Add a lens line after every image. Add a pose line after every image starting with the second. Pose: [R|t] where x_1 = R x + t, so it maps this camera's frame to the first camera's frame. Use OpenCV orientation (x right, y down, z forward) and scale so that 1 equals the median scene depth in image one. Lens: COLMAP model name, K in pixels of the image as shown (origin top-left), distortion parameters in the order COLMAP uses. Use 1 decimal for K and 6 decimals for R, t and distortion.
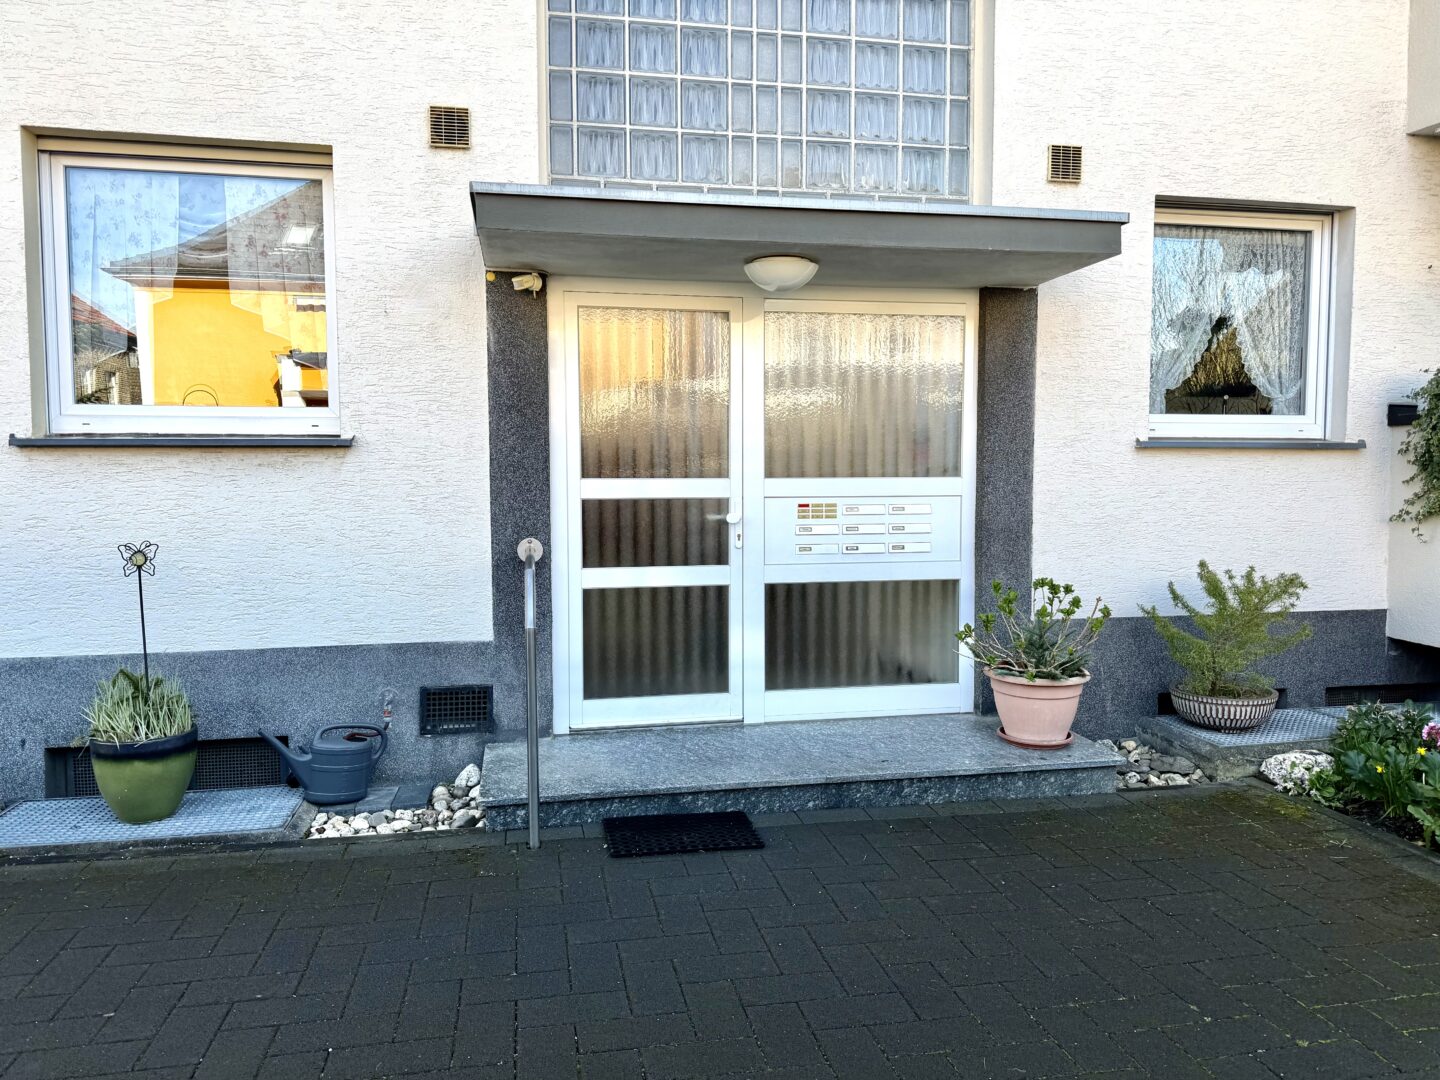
lens RADIAL K [[1026.3, 0, 720.0], [0, 1026.3, 540.0], [0, 0, 1]] dist [0.092221, -0.097409]
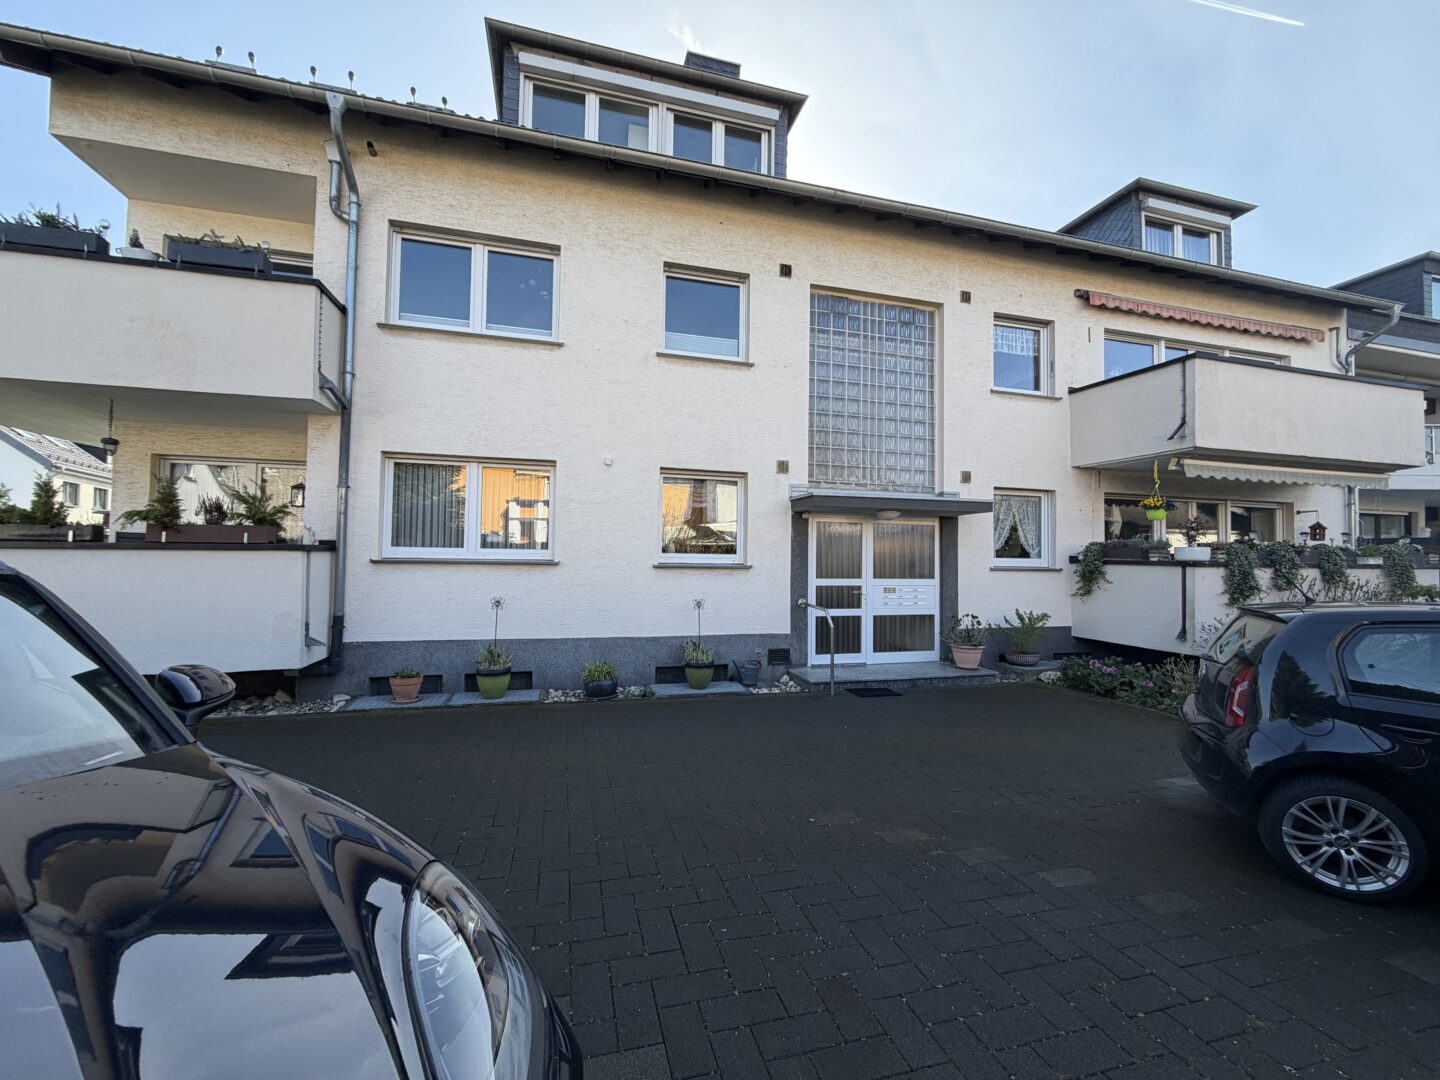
lens RADIAL K [[577.4, 0, 716.1], [0, 577.4, 545.2], [0, 0, 1]] dist [-0.001492, 0.000111]
pose [[0.998084, 0.016545, 0.059624, -0.507757], [-0.011034, 0.995735, -0.091599, -0.000608], [-0.060885, 0.090765, 0.994009, -0.625537]]
